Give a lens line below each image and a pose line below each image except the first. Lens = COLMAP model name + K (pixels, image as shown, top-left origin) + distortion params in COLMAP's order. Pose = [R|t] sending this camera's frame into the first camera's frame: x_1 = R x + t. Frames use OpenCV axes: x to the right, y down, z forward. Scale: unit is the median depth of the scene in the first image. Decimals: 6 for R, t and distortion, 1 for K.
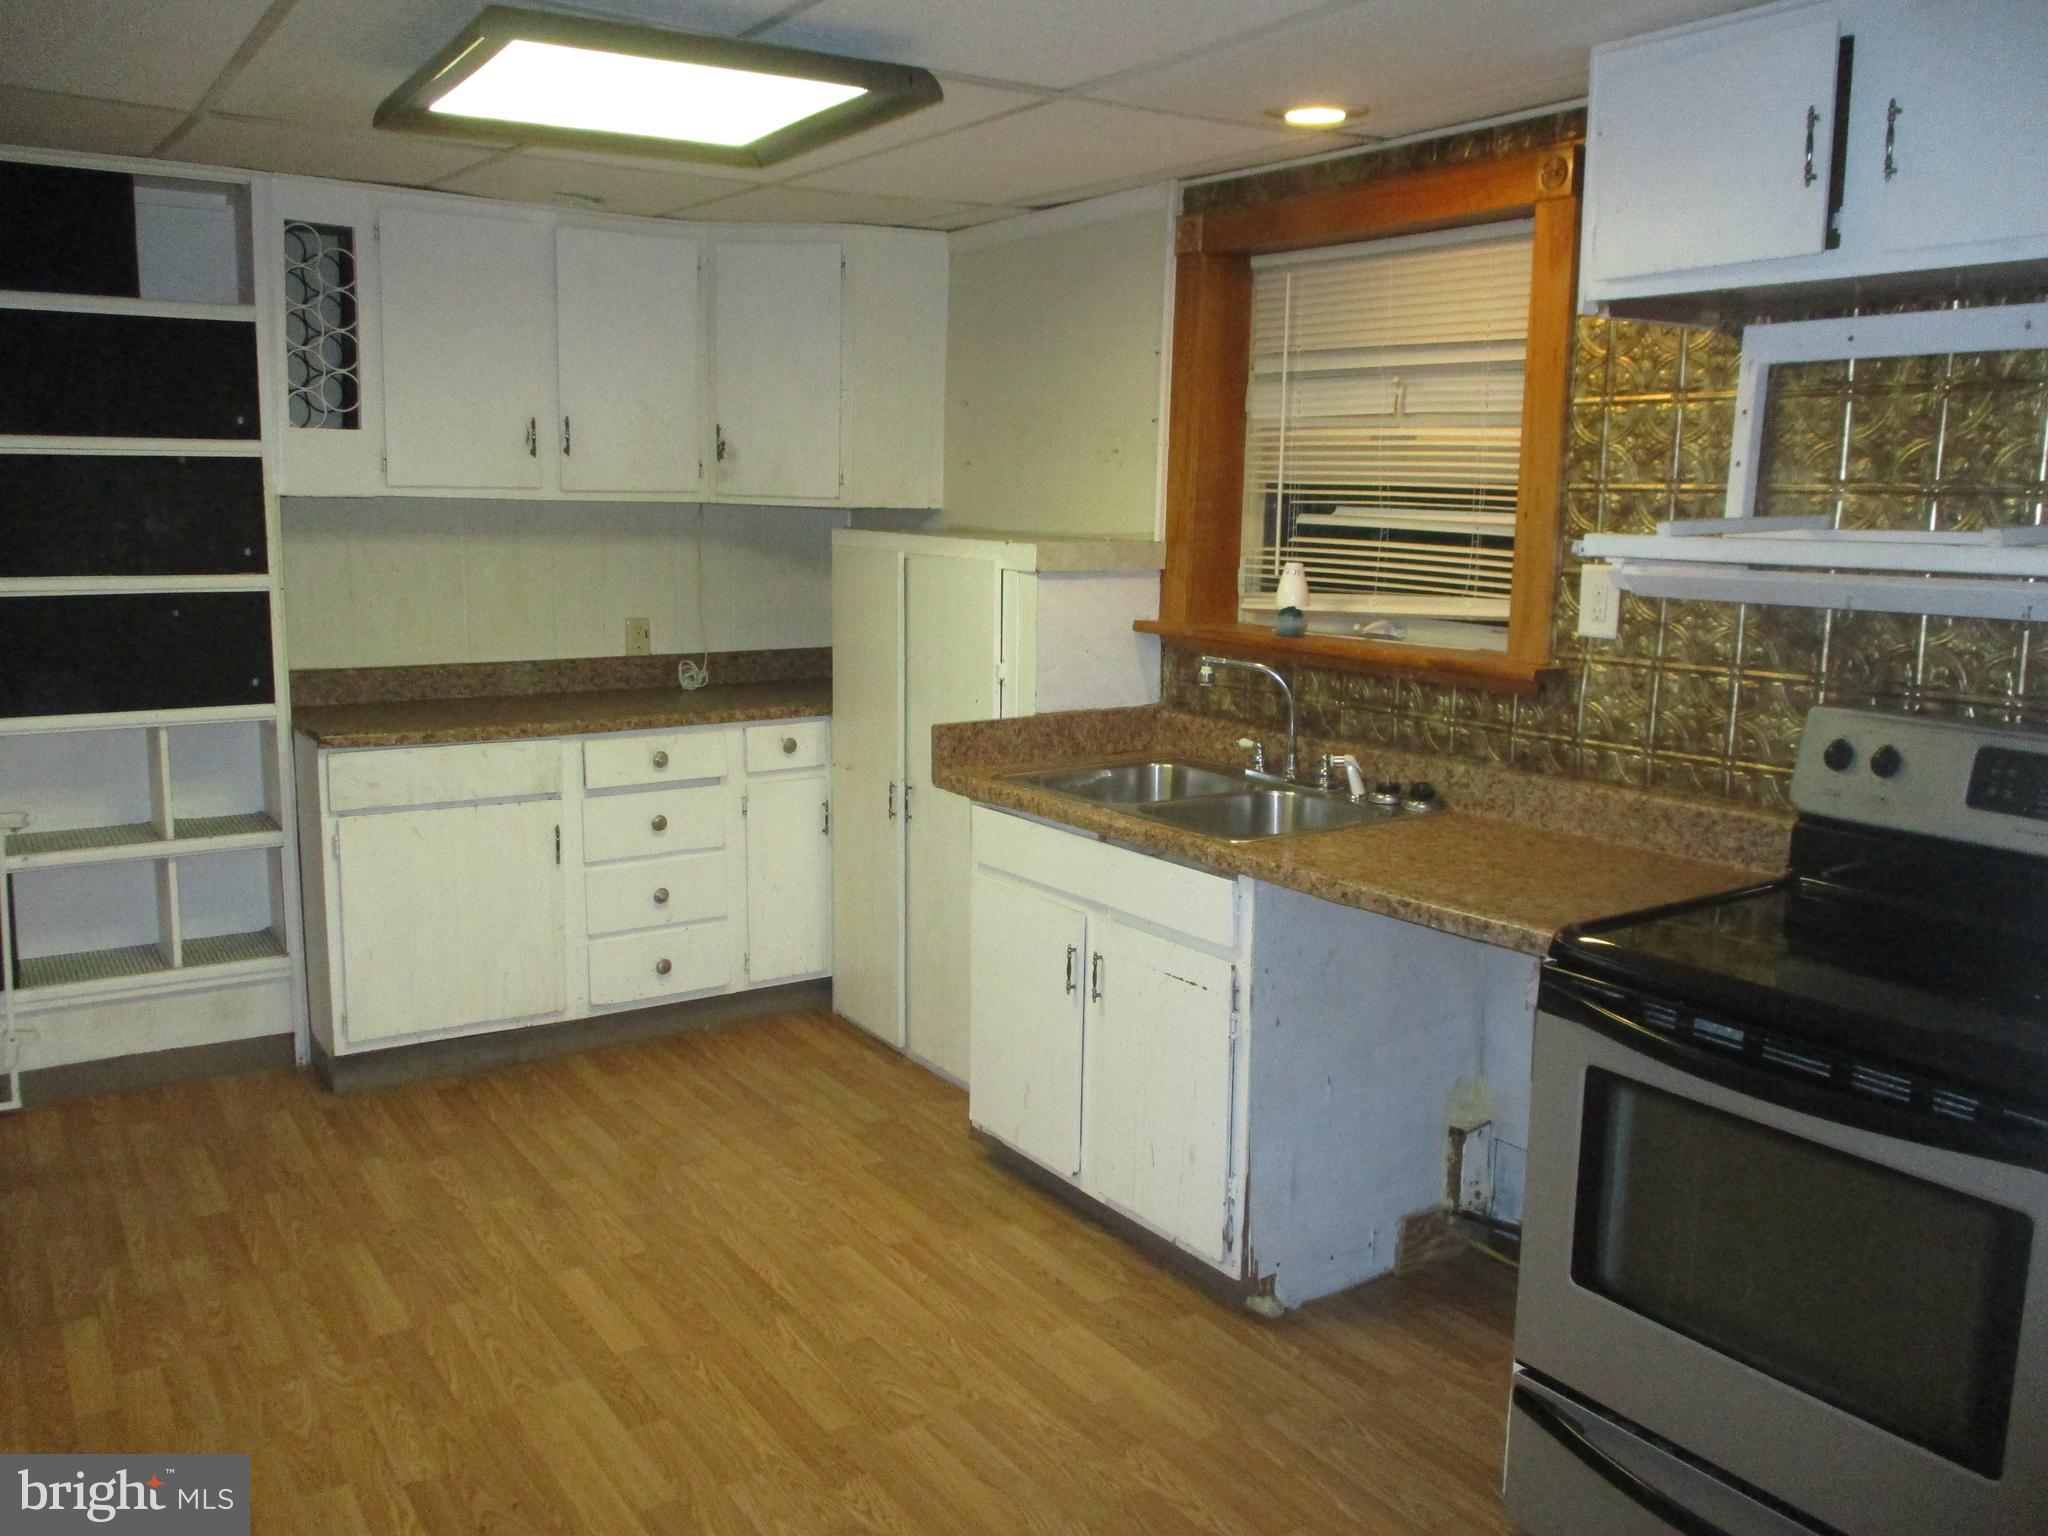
lens RADIAL K [[1706.8, 0, 1016.9], [0, 1706.8, 763.1], [0, 0, 1]] dist [-0.011506, 0.016851]
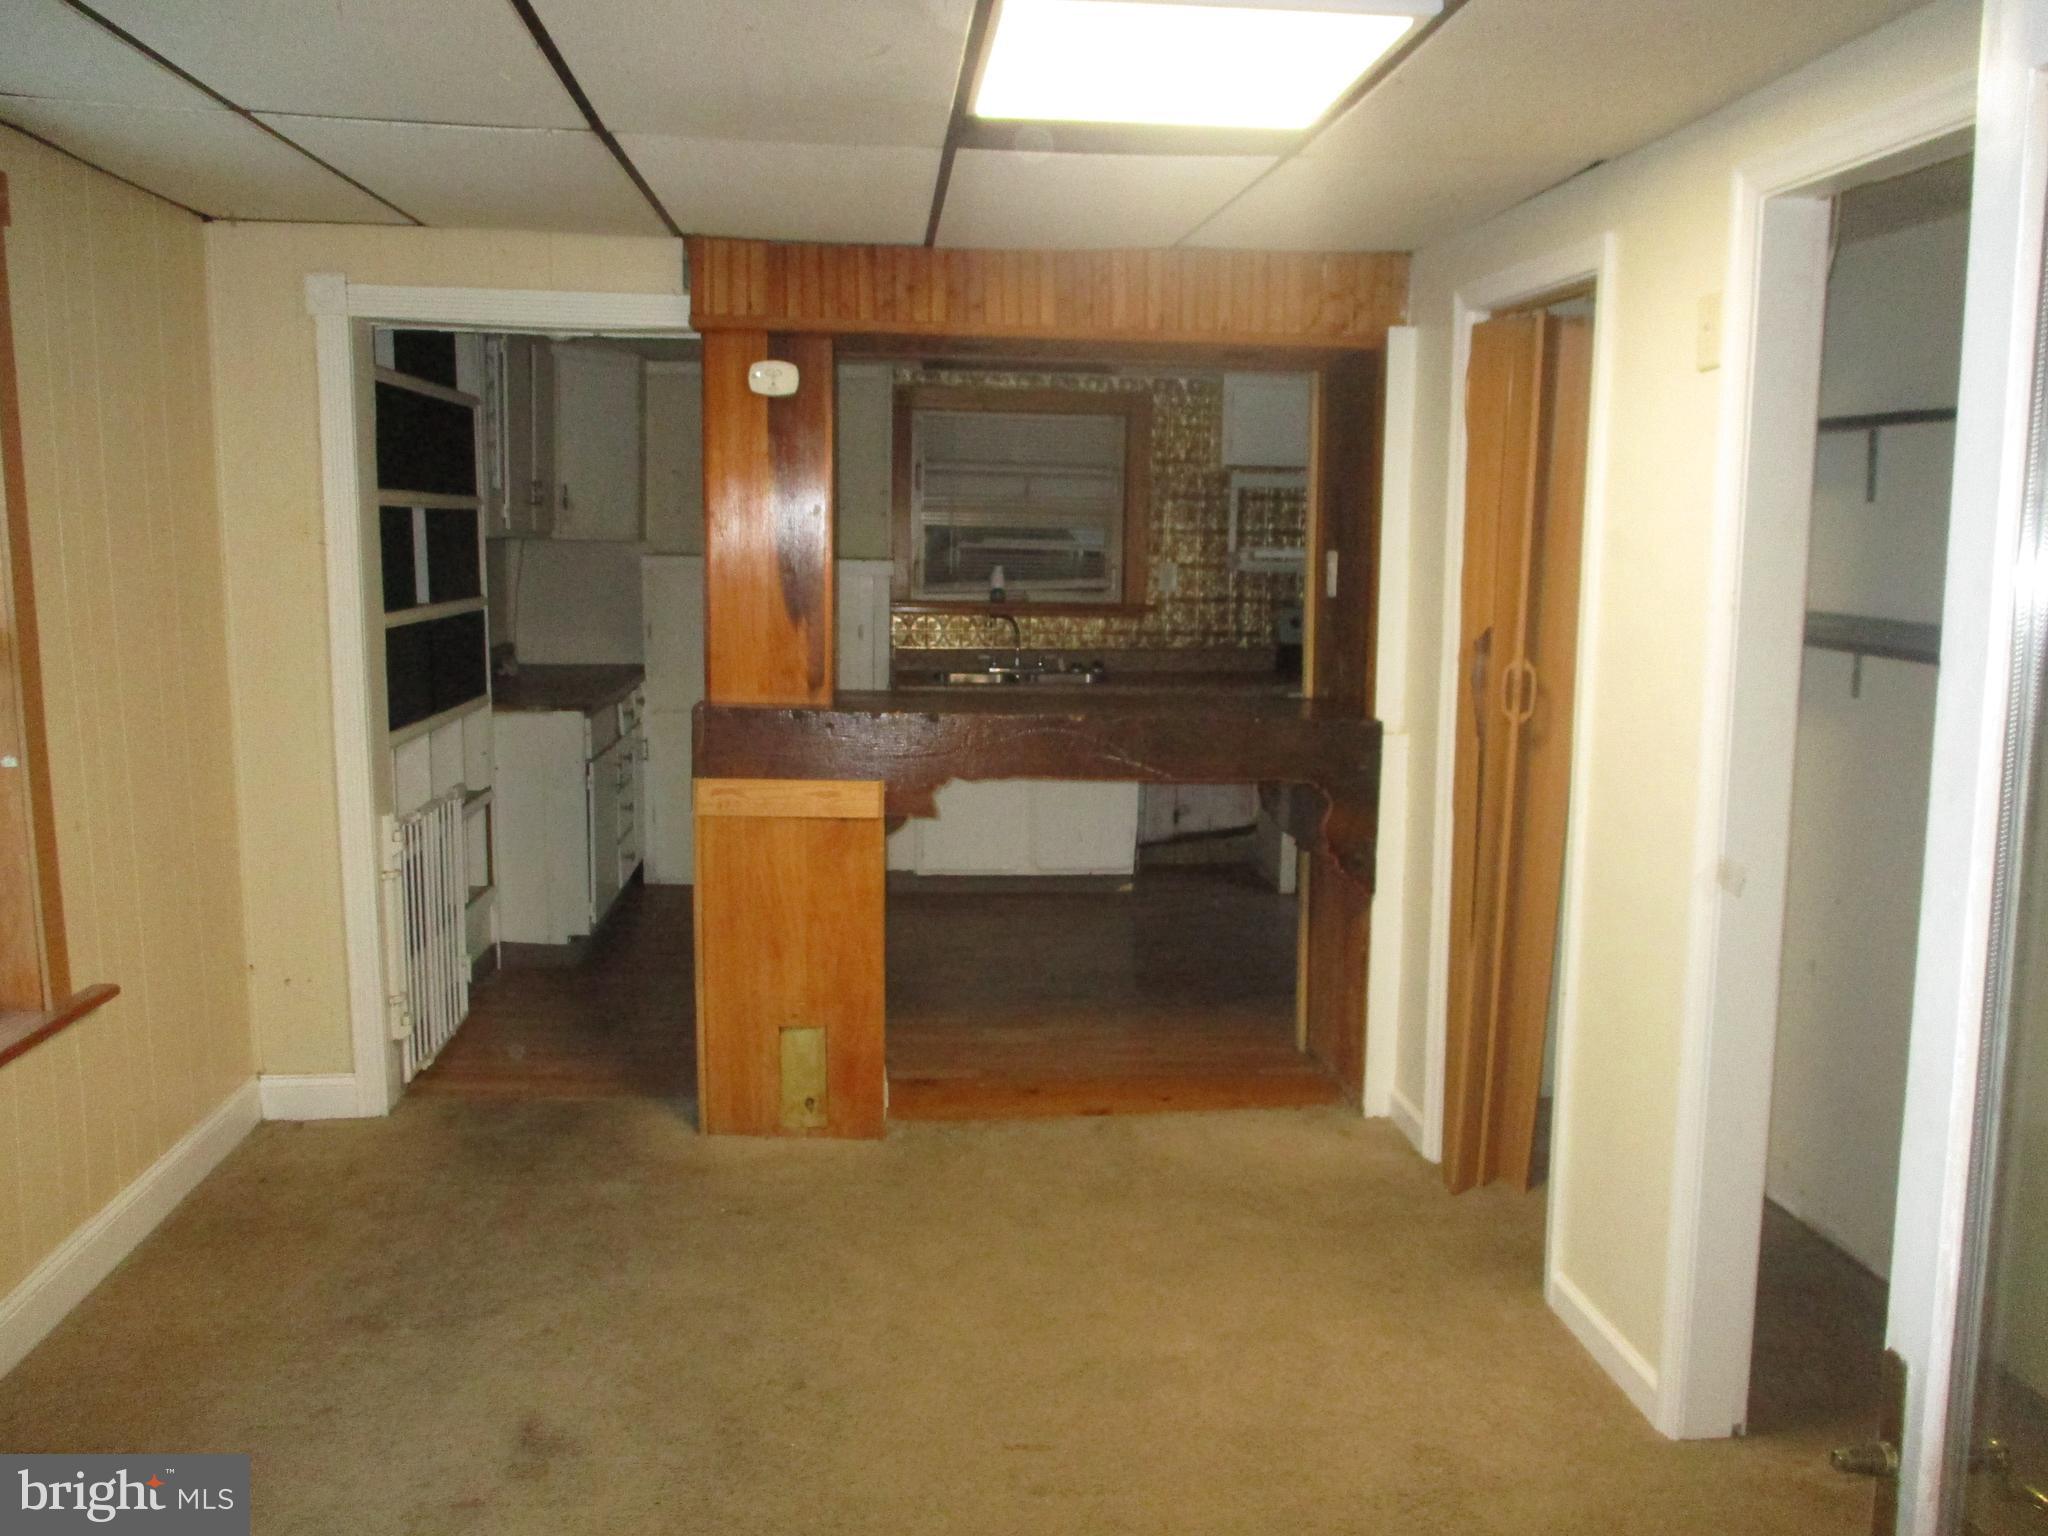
lens RADIAL K [[1706.8, 0, 1011.1], [0, 1706.8, 765.1], [0, 0, 1]] dist [-0.011506, 0.016851]
pose [[0.469714, -0.124134, 0.874048, -1.797580], [0.130898, 0.988914, 0.070103, -0.024719], [-0.873060, 0.081483, 0.480756, 0.016897]]
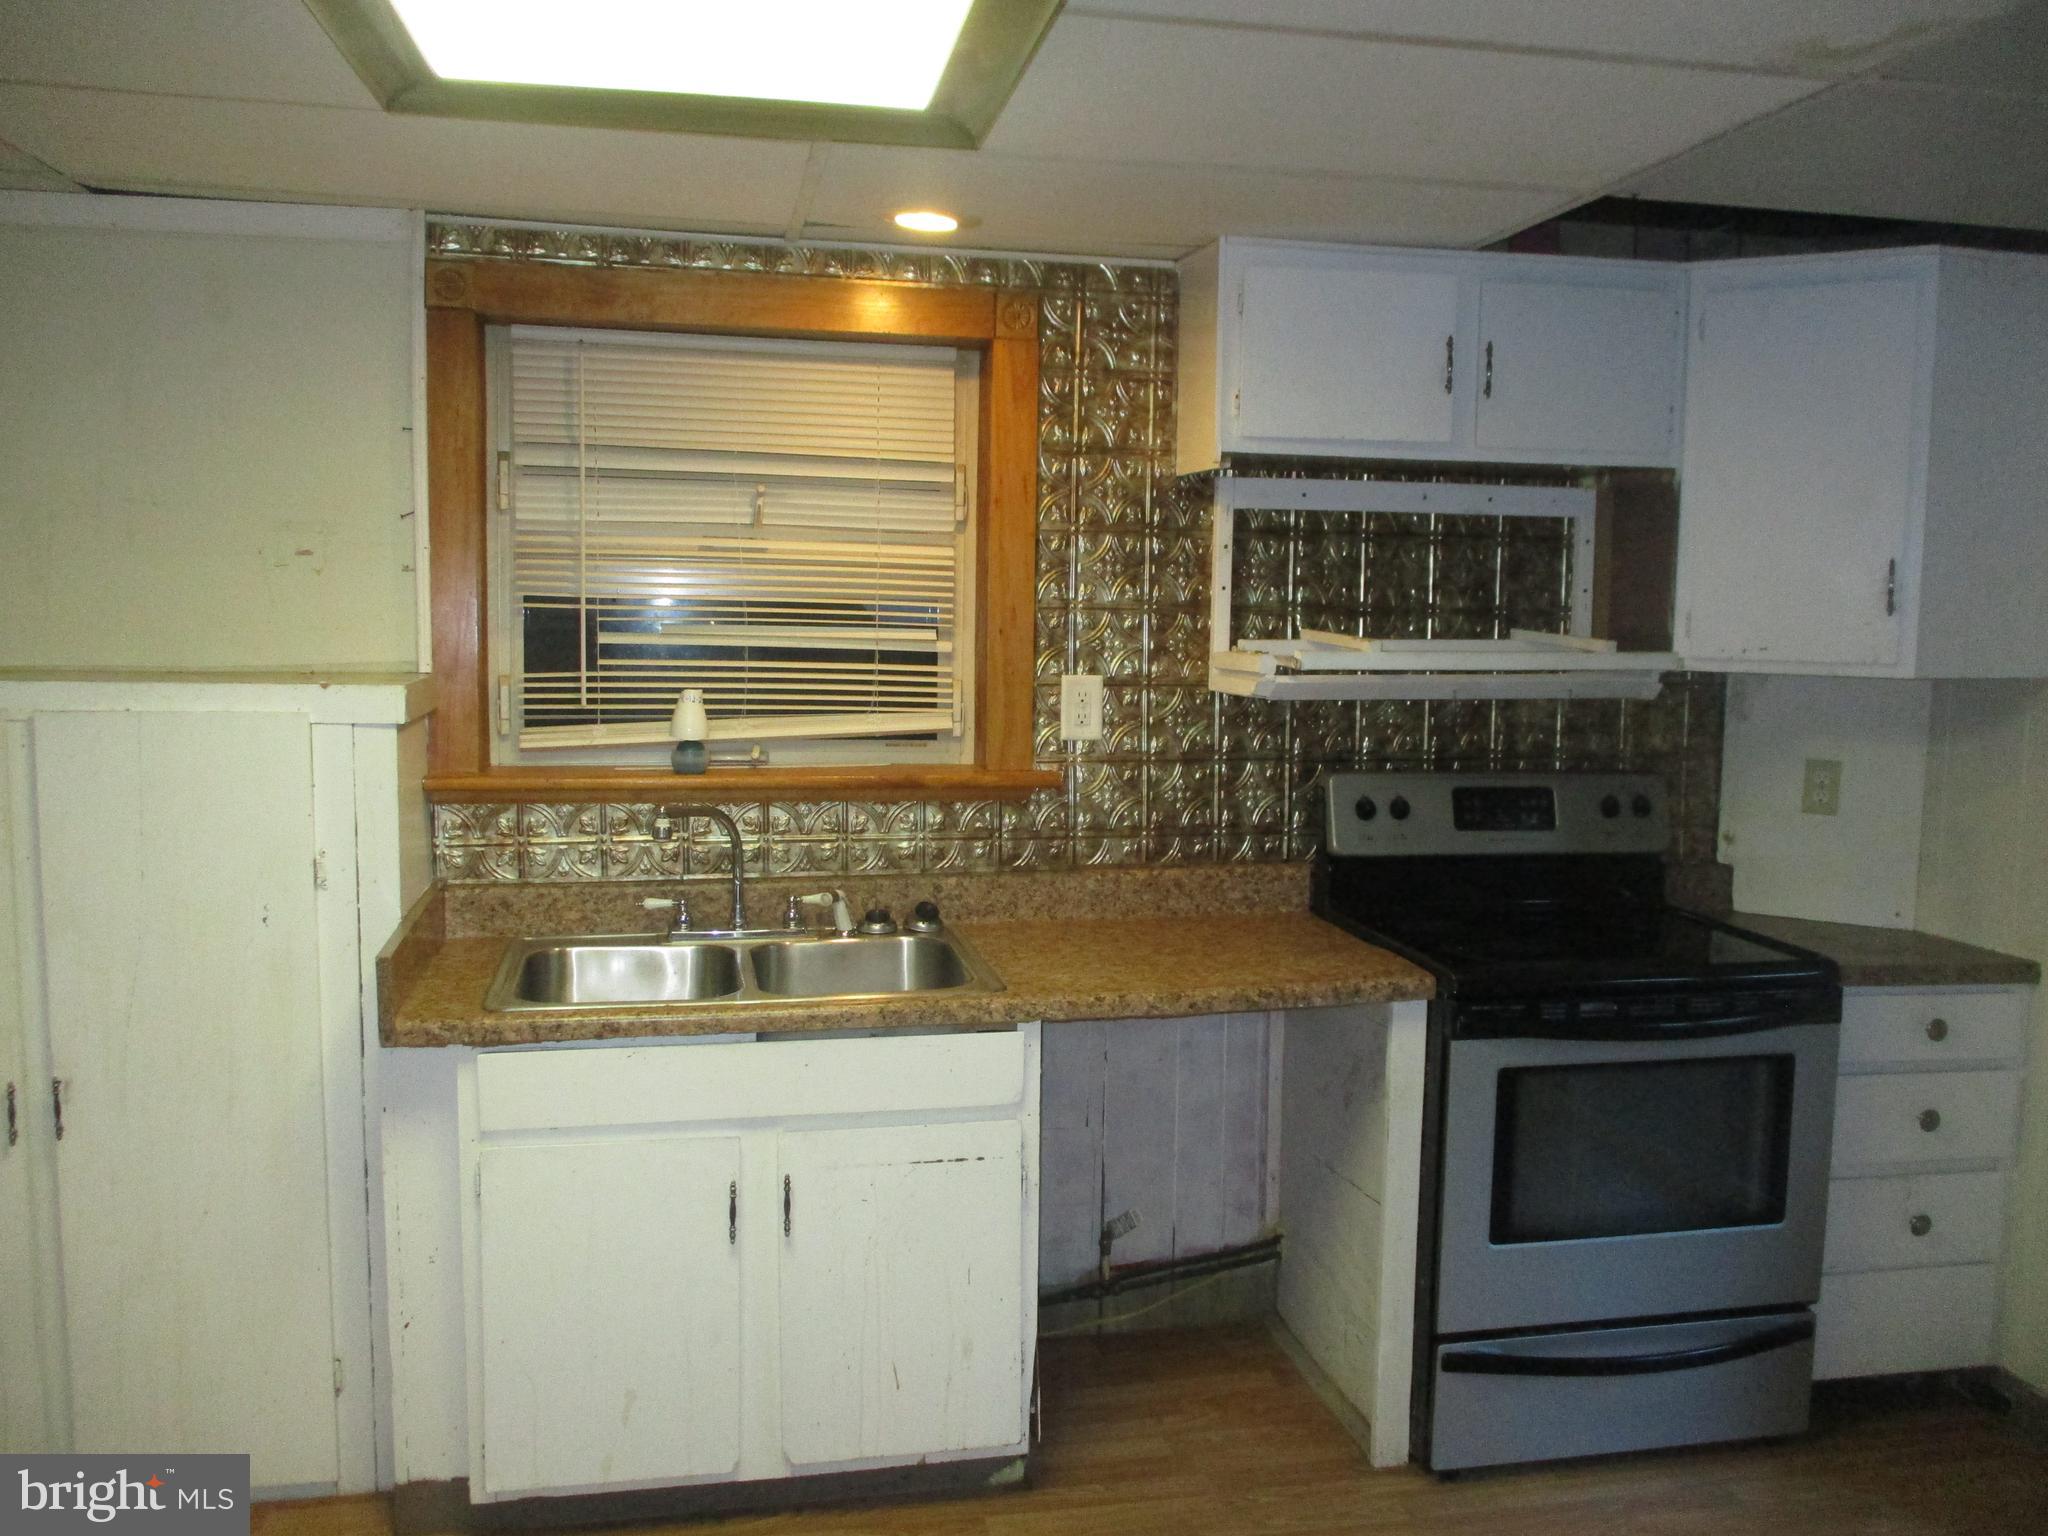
lens RADIAL K [[1706.8, 0, 1023.4], [0, 1706.8, 773.6], [0, 0, 1]] dist [-0.011506, 0.016851]
pose [[0.364197, -0.101759, 0.925746, -0.640675], [0.137908, 0.988947, 0.054452, -0.106846], [-0.921055, 0.107836, 0.374204, 0.561258]]
